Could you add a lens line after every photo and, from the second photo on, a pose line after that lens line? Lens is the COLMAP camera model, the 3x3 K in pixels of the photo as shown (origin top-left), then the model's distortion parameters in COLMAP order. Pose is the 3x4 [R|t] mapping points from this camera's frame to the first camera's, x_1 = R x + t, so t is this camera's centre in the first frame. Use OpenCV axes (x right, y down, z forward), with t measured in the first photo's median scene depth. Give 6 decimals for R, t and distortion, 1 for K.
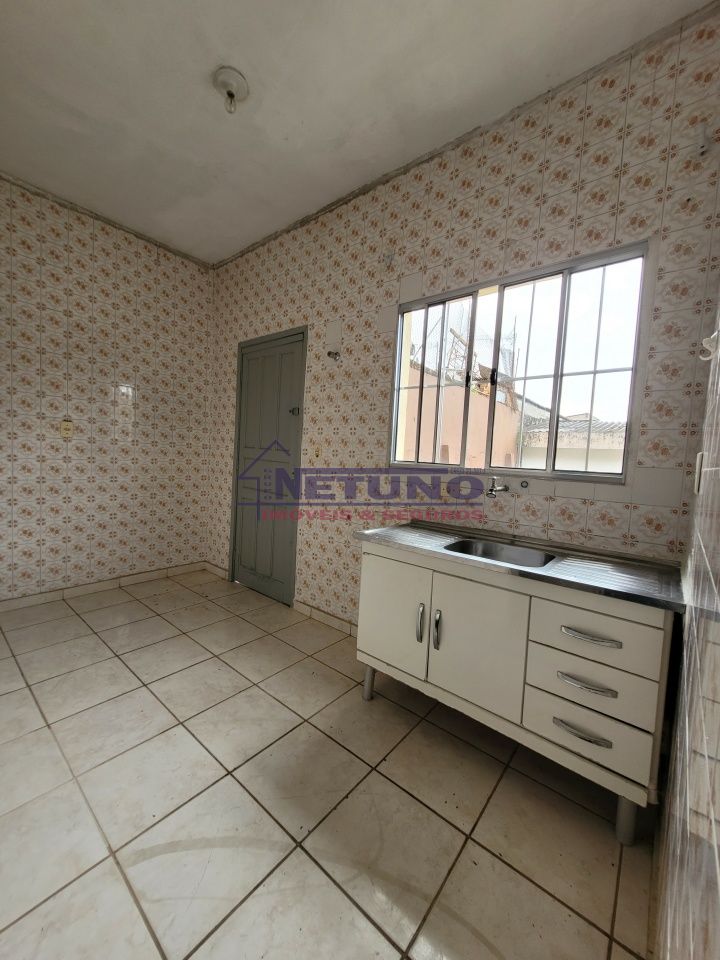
lens RADIAL K [[376.5, 0, 356.7], [0, 376.5, 478.1], [0, 0, 1]] dist [0.000984, 0.000070]
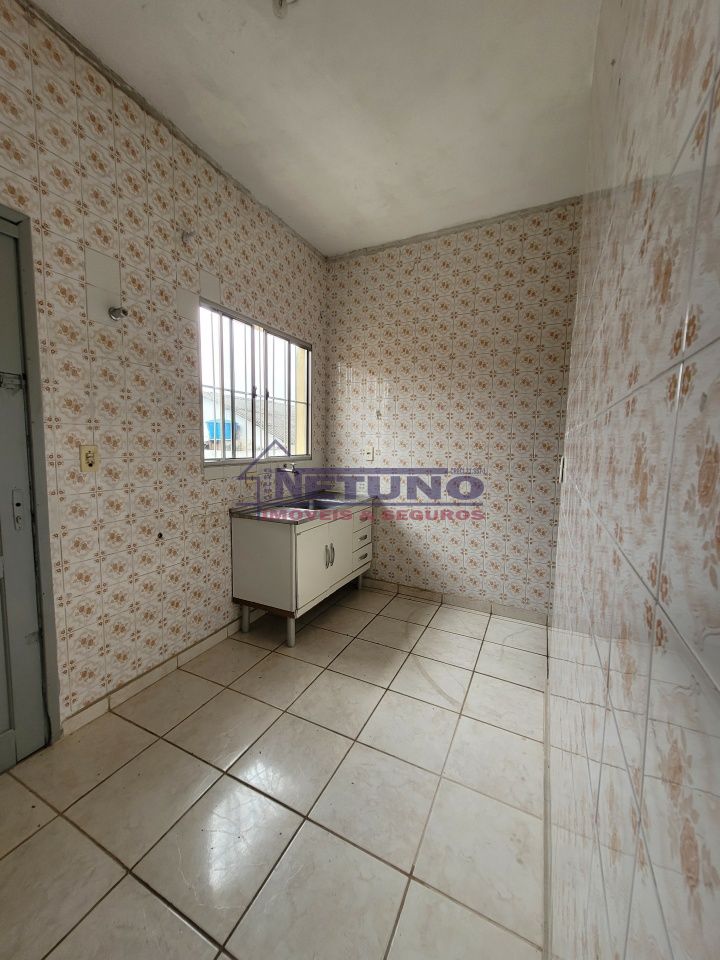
lens RADIAL K [[376.5, 0, 357.2], [0, 376.5, 480.8], [0, 0, 1]] dist [0.000984, 0.000070]
pose [[-0.233907, -0.155347, 0.959768, -1.032352], [0.034773, 0.985185, 0.167935, -0.155294], [-0.971637, 0.072655, -0.225040, 0.914900]]
